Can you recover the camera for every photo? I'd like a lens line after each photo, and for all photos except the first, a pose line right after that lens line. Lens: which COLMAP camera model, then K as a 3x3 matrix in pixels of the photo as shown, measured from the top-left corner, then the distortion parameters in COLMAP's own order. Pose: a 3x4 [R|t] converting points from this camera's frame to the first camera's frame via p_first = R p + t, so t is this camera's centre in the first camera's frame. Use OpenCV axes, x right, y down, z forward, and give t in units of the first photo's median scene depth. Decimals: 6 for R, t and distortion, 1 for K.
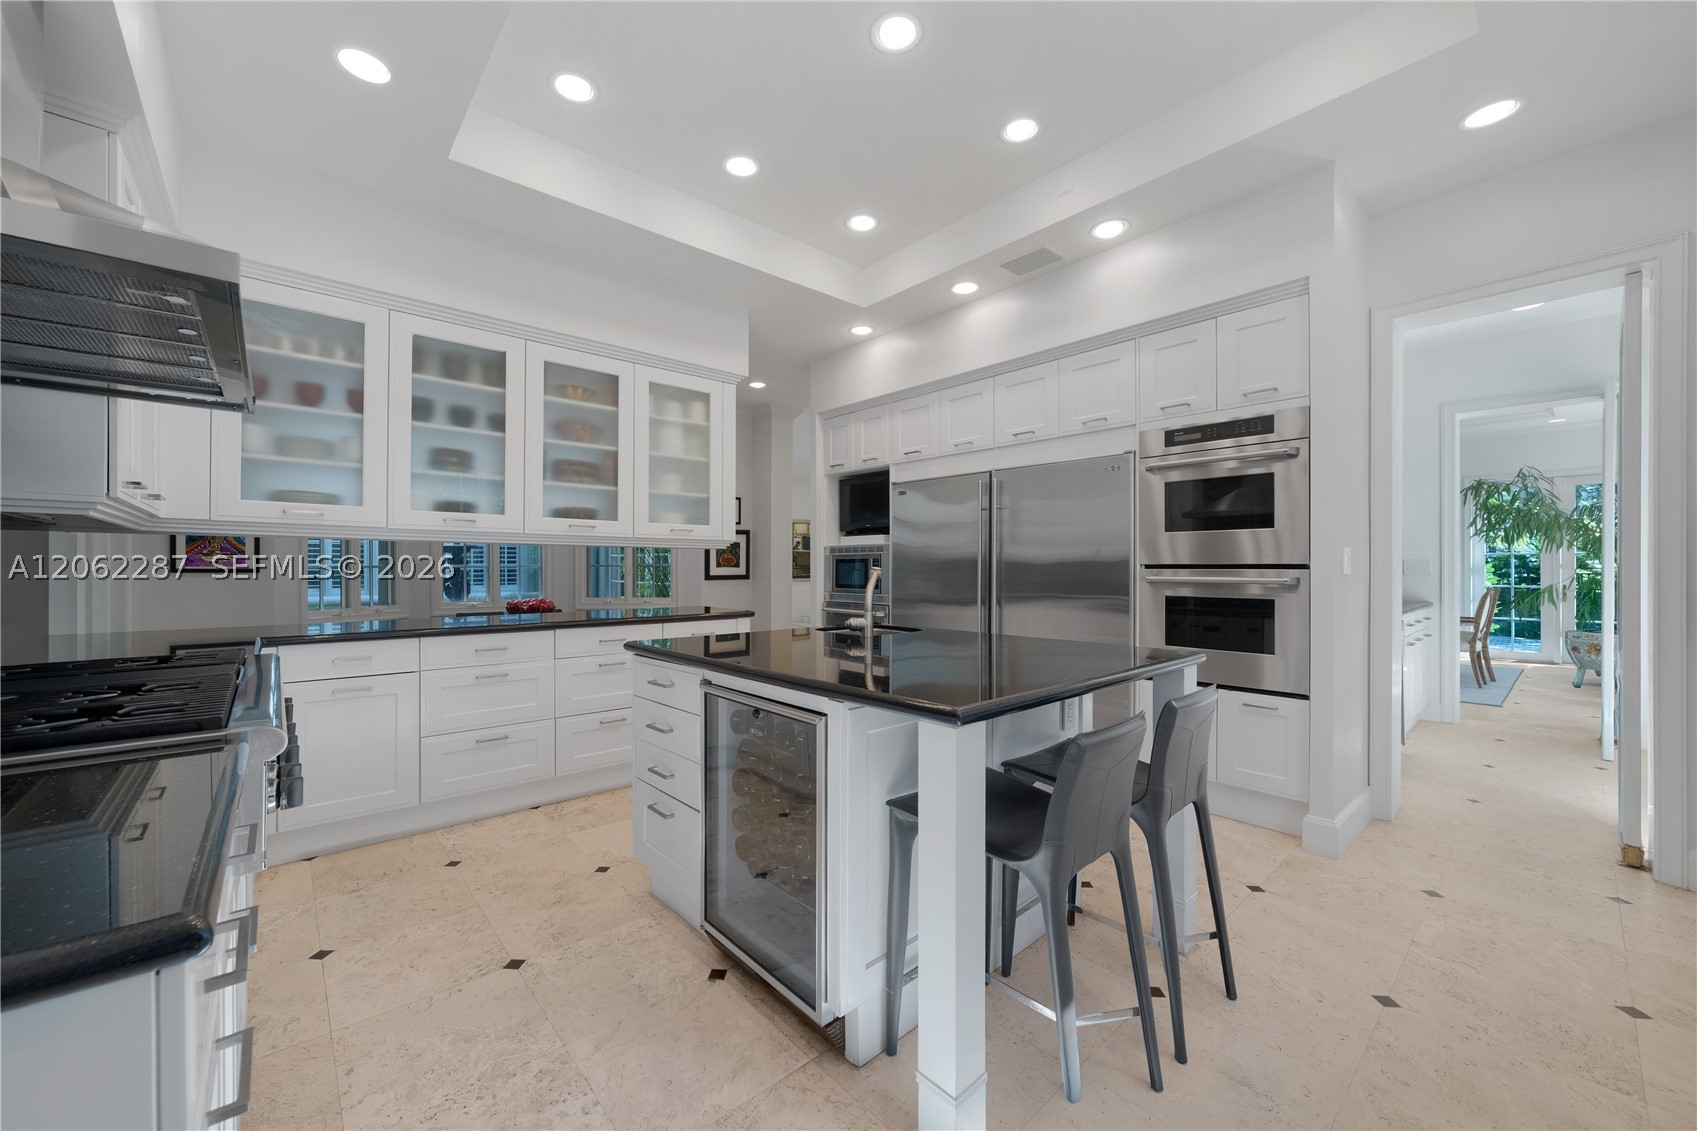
lens RADIAL K [[662.9, 0, 846.9], [0, 662.9, 569.6], [0, 0, 1]] dist [-0.009994, 0.000248]
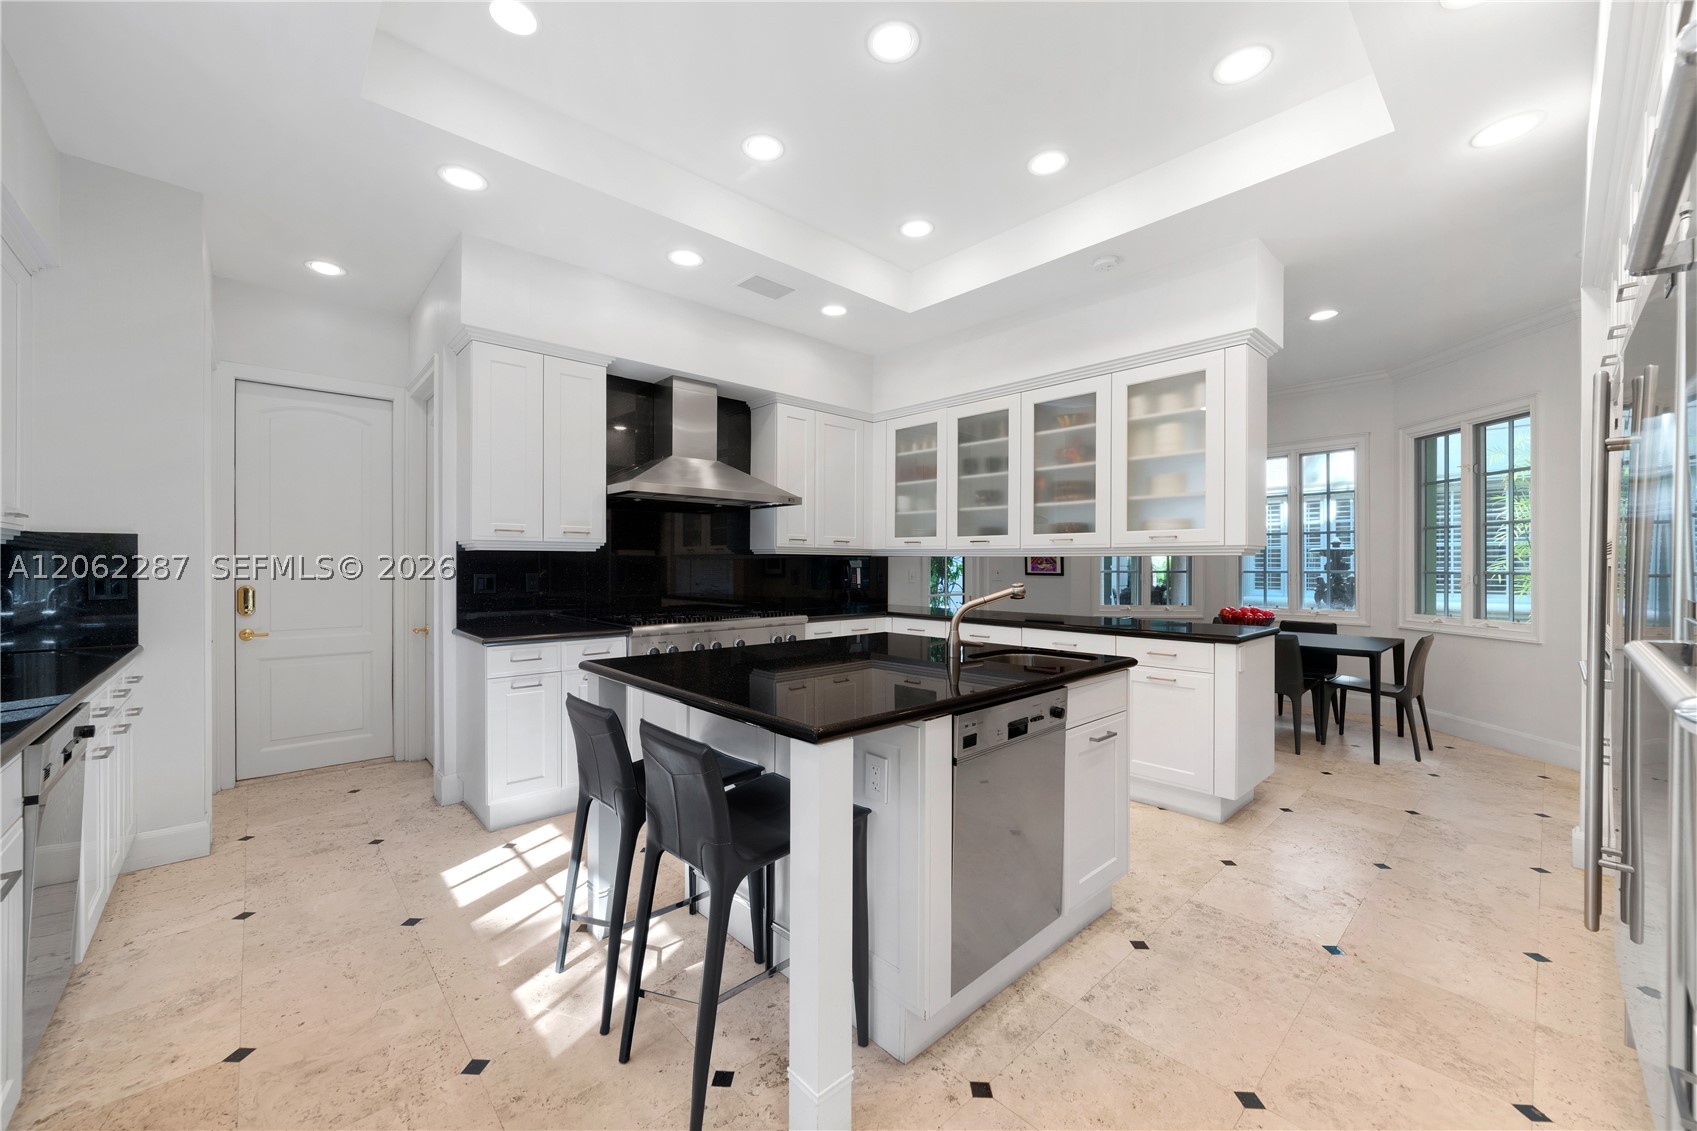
lens RADIAL K [[662.9, 0, 846.9], [0, 662.9, 569.6], [0, 0, 1]] dist [-0.009994, 0.000248]
pose [[0.028613, -0.012169, -0.999516, 0.741698], [-0.018573, 0.999747, -0.012703, 0.007126], [0.999418, 0.018928, 0.028380, 0.635829]]
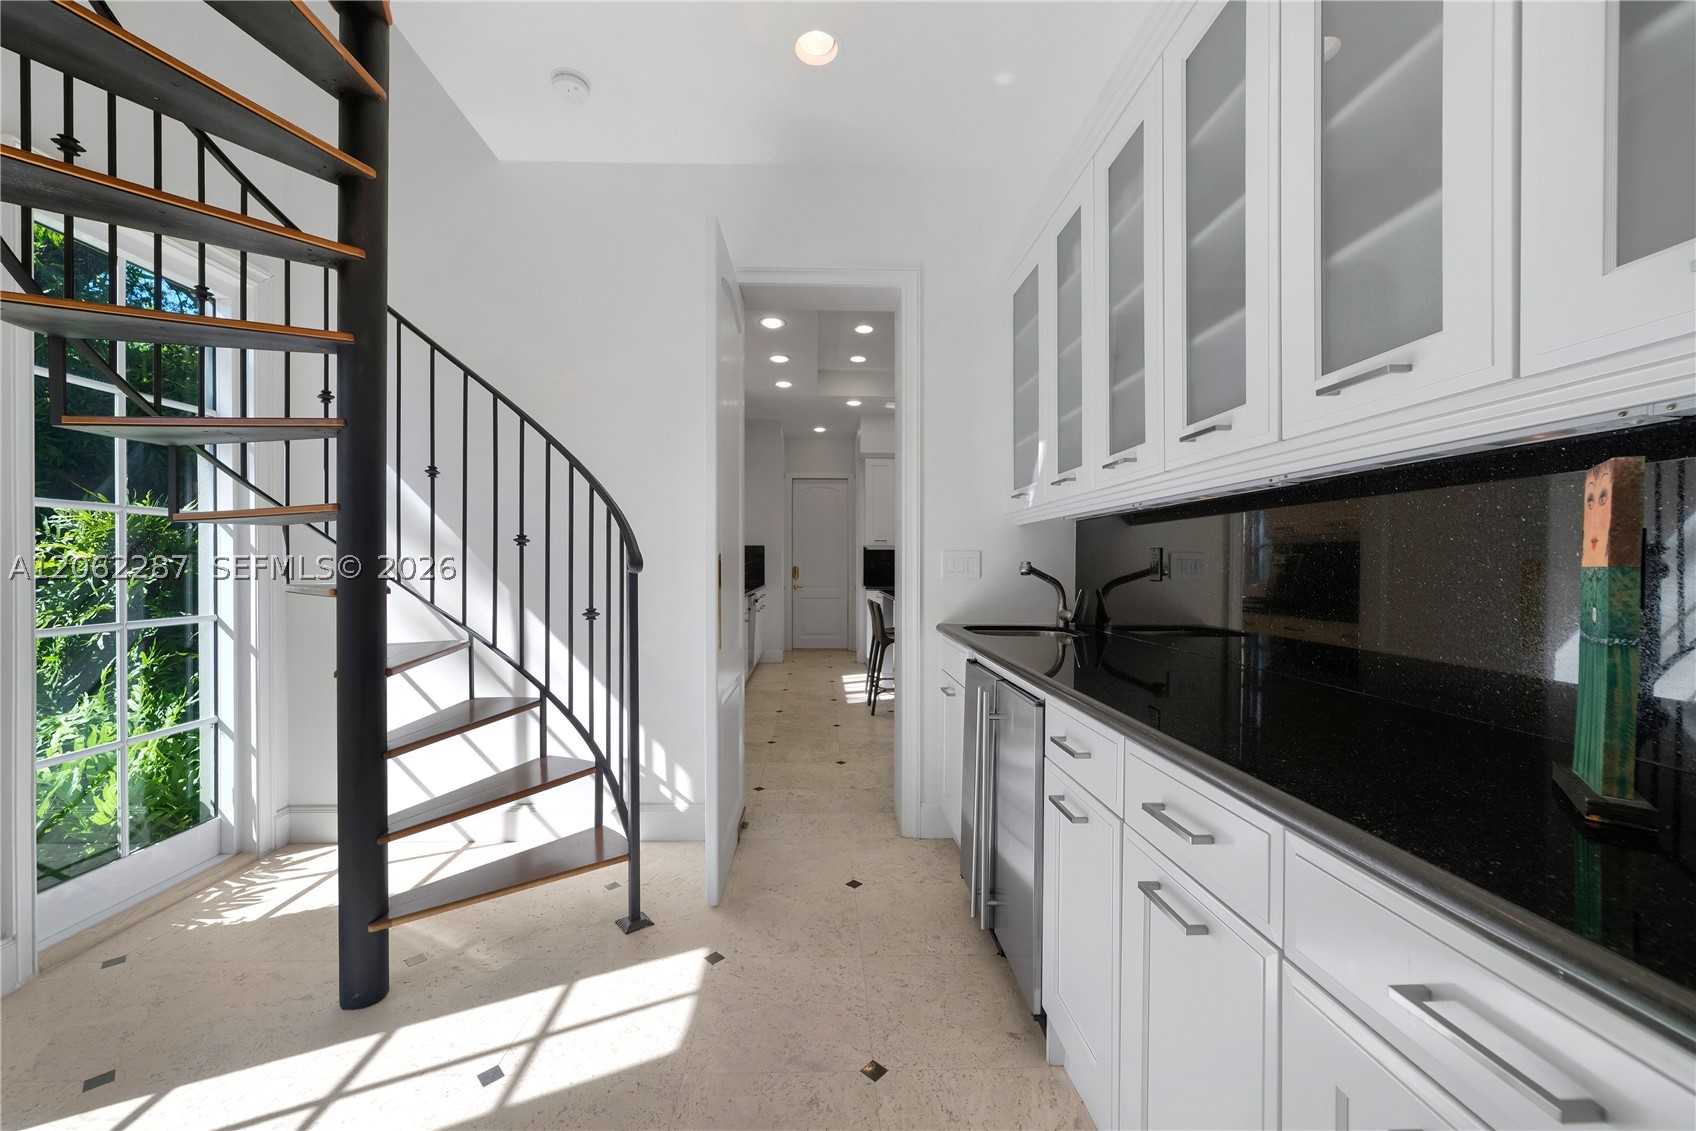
lens RADIAL K [[658.6, 0, 837.7], [0, 658.6, 560.6], [0, 0, 1]] dist [-0.014602, -0.000155]
pose [[-0.627071, -0.010174, -0.778895, 1.192836], [-0.022487, 0.999734, 0.005045, 0.004027], [0.778637, 0.020679, -0.627134, 1.084873]]
